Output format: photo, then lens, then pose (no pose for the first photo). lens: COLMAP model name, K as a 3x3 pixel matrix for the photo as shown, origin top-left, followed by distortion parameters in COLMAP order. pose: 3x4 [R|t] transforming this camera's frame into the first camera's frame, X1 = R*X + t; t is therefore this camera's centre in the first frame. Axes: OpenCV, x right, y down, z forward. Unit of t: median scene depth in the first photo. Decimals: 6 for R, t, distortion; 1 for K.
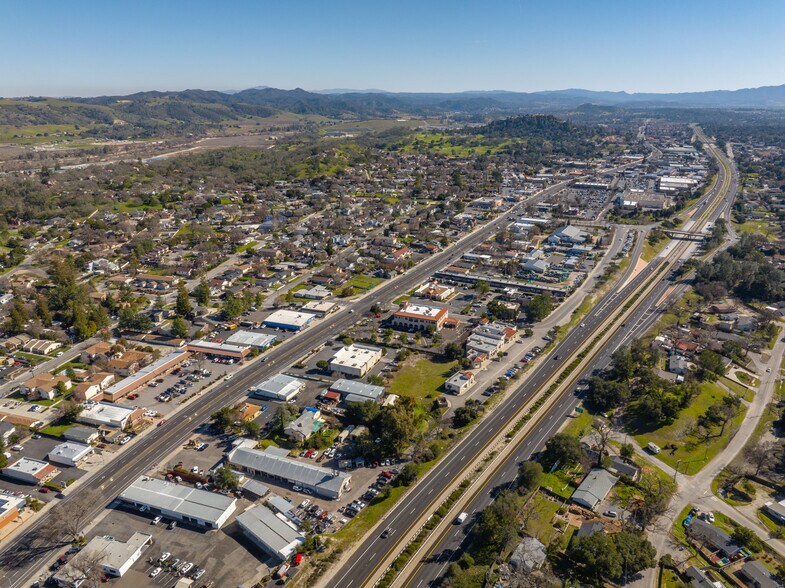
lens RADIAL K [[551.9, 0, 392.5], [0, 551.9, 294.0], [0, 0, 1]] dist [-0.038427, 0.002104]
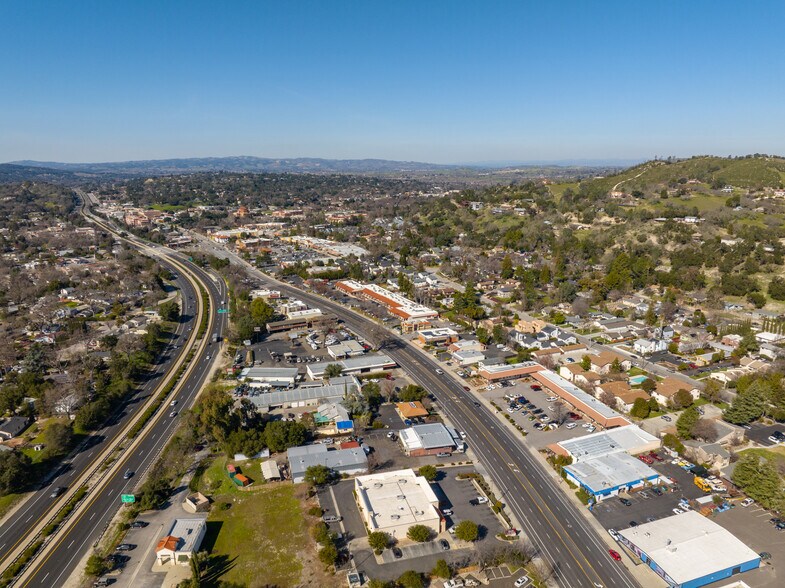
lens RADIAL K [[551.9, 0, 392.5], [0, 551.9, 294.0], [0, 0, 1]] dist [-0.038427, 0.002104]
pose [[-0.778004, 0.152914, -0.609367, 0.220117], [-0.203689, 0.856144, 0.474899, -0.294215], [0.594324, 0.493594, -0.634936, 1.196377]]
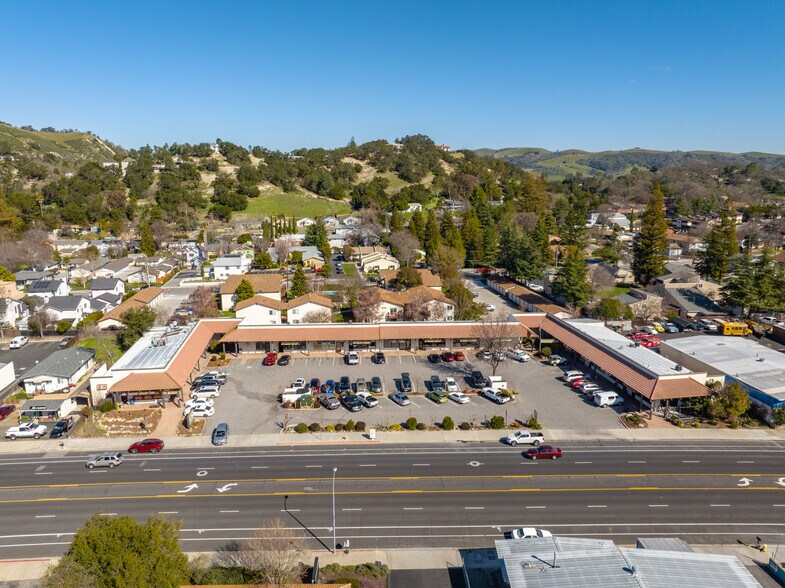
lens RADIAL K [[551.9, 0, 392.5], [0, 551.9, 294.0], [0, 0, 1]] dist [-0.038427, 0.002104]
pose [[0.427115, 0.194708, -0.882985, -0.121758], [-0.305991, 0.950047, 0.061482, 0.091114], [0.850848, 0.243925, 0.465358, 0.779429]]
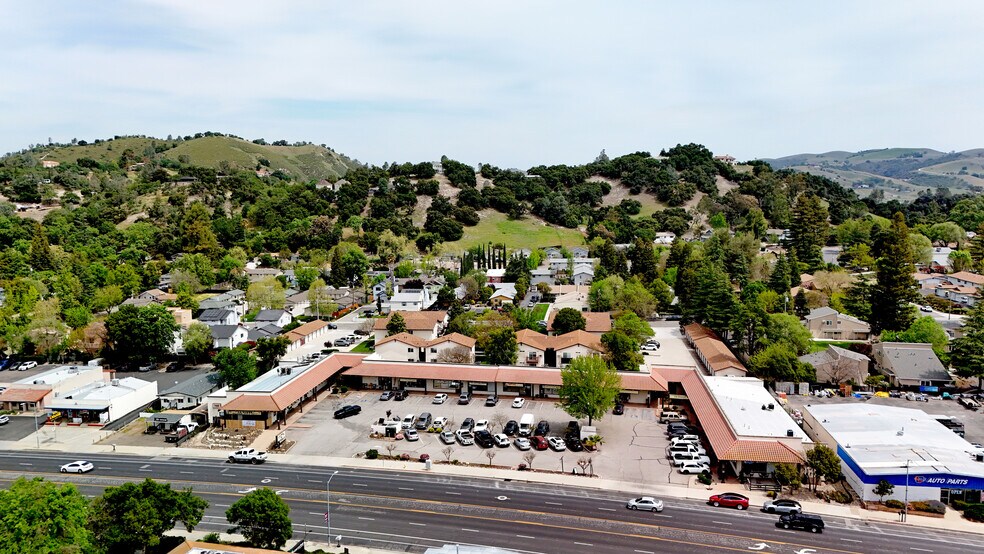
lens RADIAL K [[722.3, 0, 495.8], [0, 722.3, 279.7], [0, 0, 1]] dist [0.078380, -0.071616]
pose [[0.160800, 0.121413, -0.979491, -0.014986], [-0.324470, 0.943748, 0.063715, 0.058473], [0.932128, 0.307570, 0.191149, 0.833307]]
